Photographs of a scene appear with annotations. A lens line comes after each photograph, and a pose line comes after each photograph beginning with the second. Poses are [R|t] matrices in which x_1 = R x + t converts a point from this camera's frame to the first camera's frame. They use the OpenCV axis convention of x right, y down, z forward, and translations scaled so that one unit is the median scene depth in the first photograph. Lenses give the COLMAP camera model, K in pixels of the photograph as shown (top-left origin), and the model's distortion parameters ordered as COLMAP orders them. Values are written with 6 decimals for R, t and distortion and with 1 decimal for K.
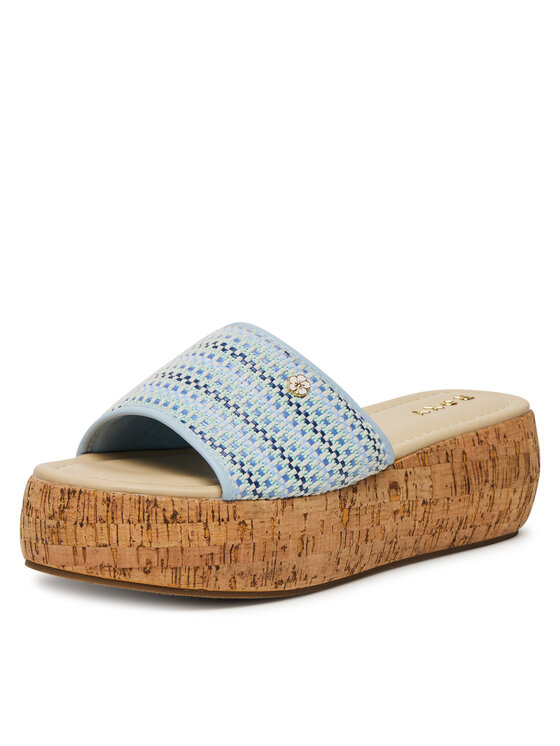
lens RADIAL K [[2212.7, 0, 281.0], [0, 2212.7, 374.4], [0, 0, 1]] dist [-0.141684, 0.000000]
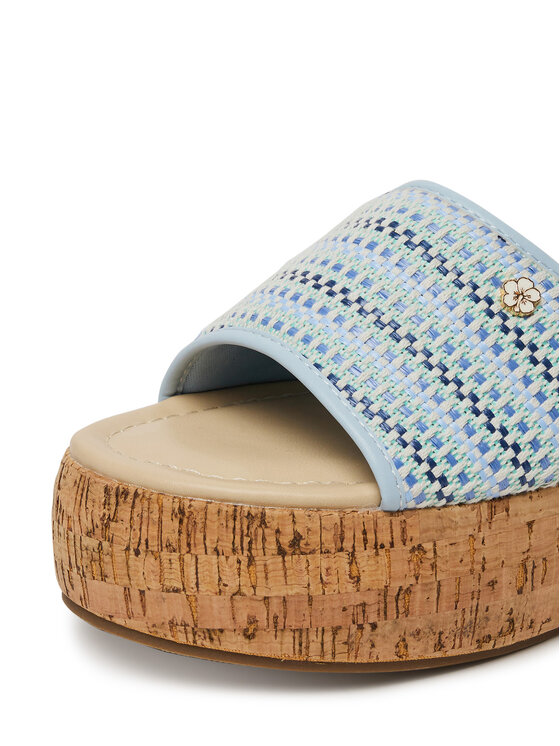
lens RADIAL K [[2392.2, 0, 276.5], [0, 2392.2, 369.8], [0, 0, 1]] dist [0.128161, 0.000000]
pose [[0.994346, 0.005154, -0.106060, 0.011400], [0.004616, 0.995778, 0.091675, -0.034989], [0.106085, -0.091646, 0.990125, 0.374037]]
